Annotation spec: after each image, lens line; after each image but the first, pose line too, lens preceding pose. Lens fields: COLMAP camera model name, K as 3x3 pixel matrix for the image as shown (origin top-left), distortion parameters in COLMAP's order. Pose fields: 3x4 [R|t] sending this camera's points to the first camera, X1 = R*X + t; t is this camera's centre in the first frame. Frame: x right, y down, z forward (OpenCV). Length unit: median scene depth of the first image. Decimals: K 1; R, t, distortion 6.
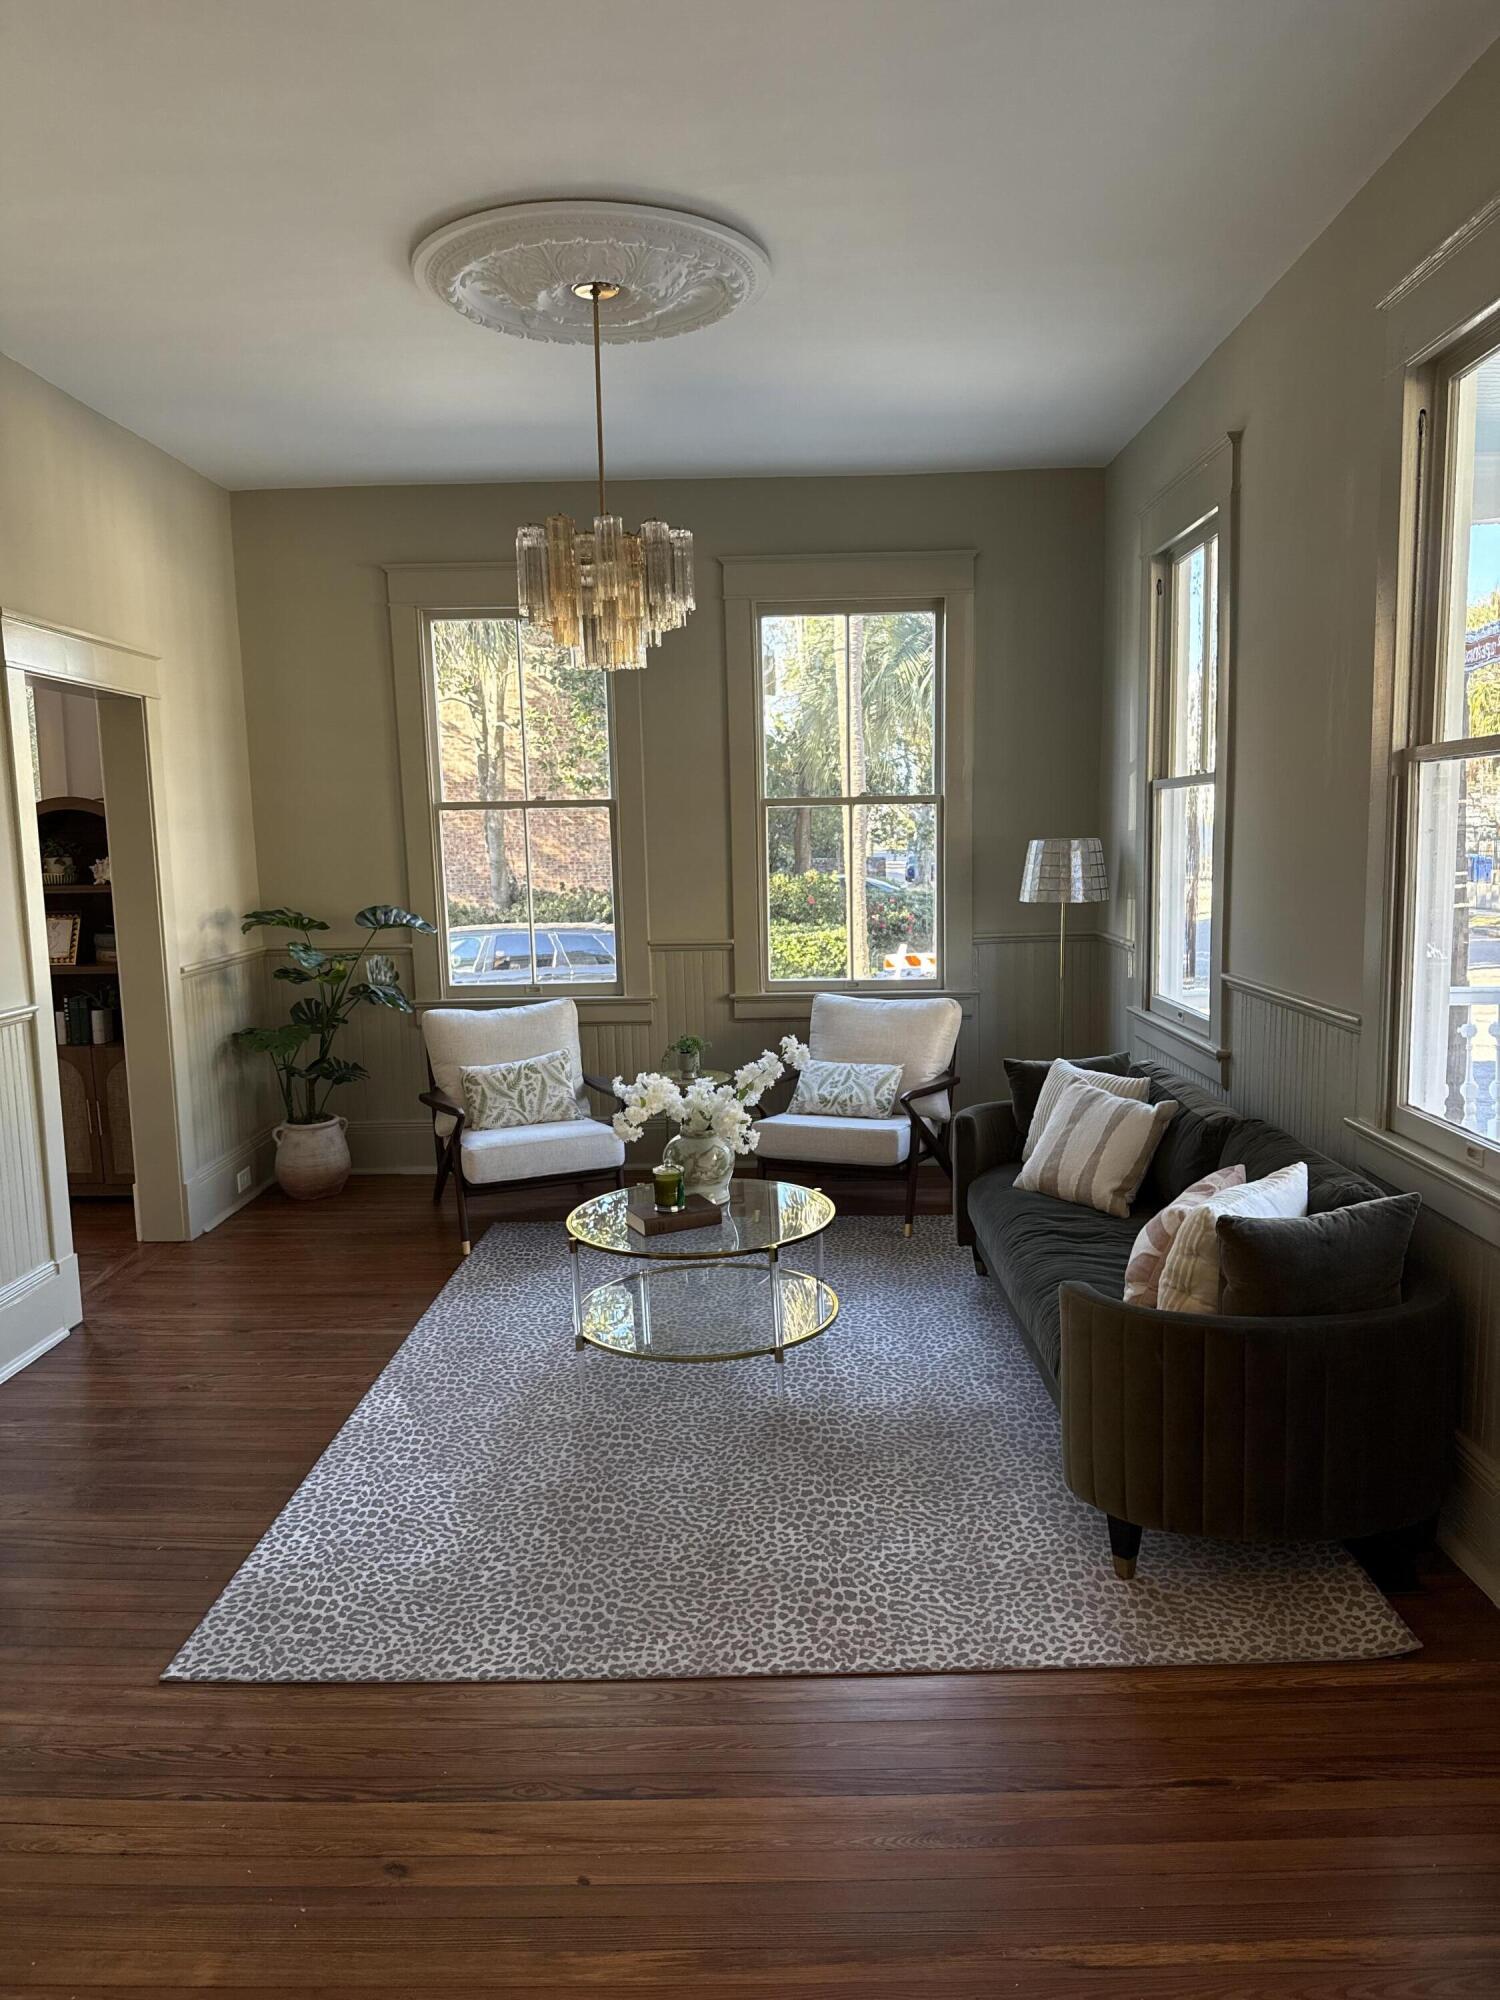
lens RADIAL K [[1396.5, 0, 747.0], [0, 1396.5, 1017.2], [0, 0, 1]] dist [0.027055, -0.004418]
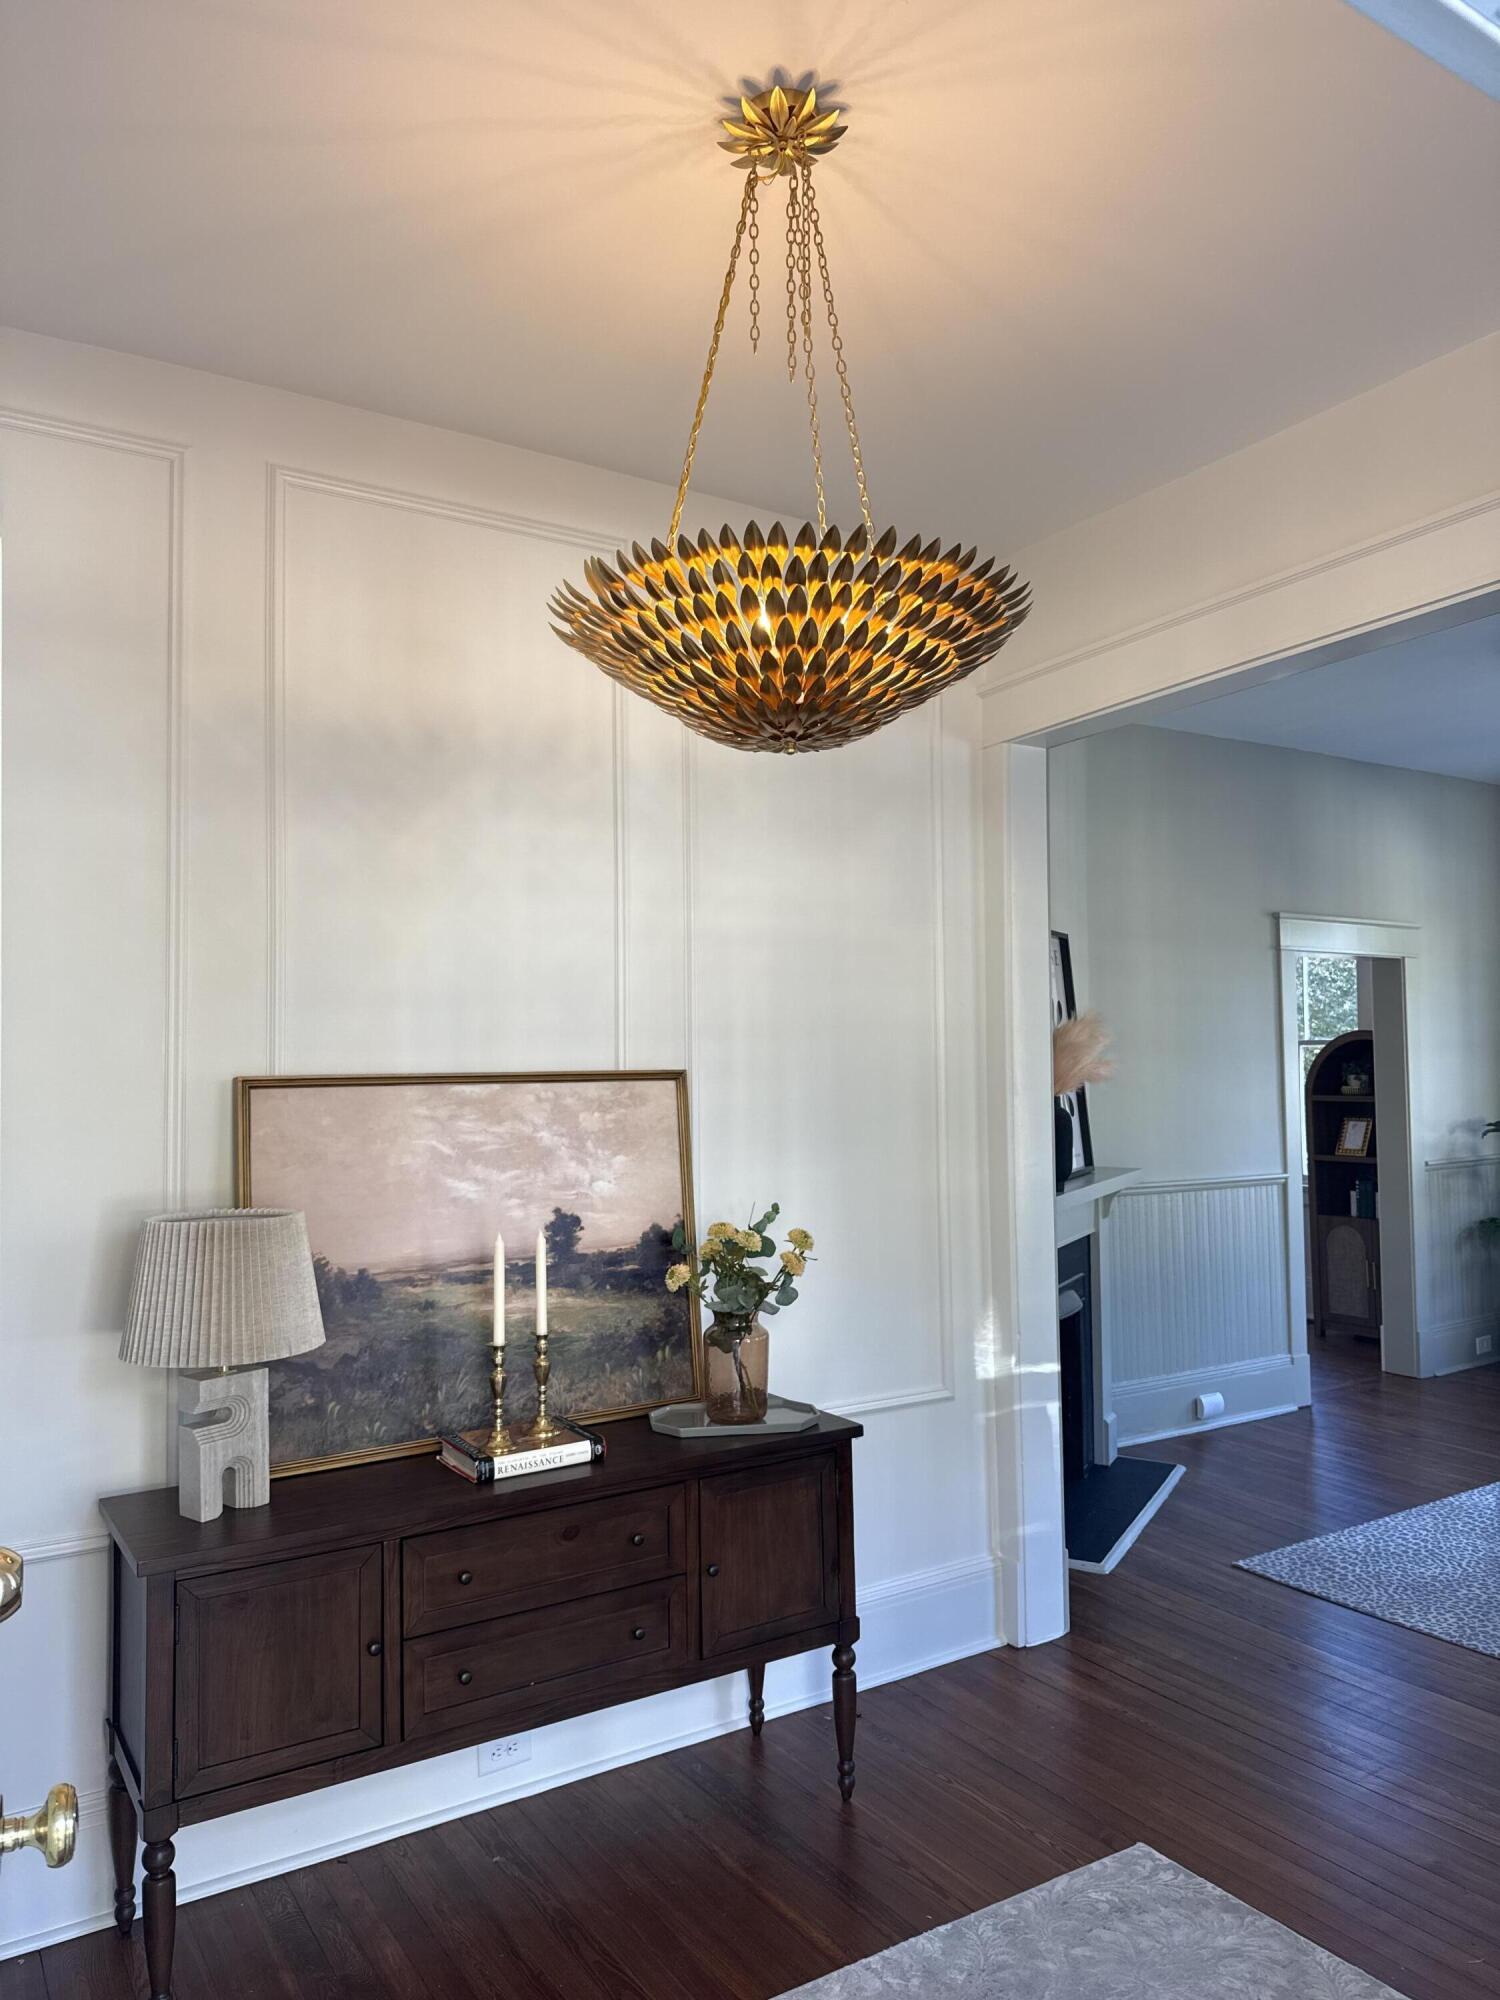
lens RADIAL K [[1396.5, 0, 755.7], [0, 1396.5, 995.5], [0, 0, 1]] dist [0.027055, -0.004418]
pose [[0.553500, -0.039345, -0.831920, 0.325881], [-0.106333, 0.987370, -0.117443, 0.030337], [0.826034, 0.153465, 0.542326, -0.223375]]
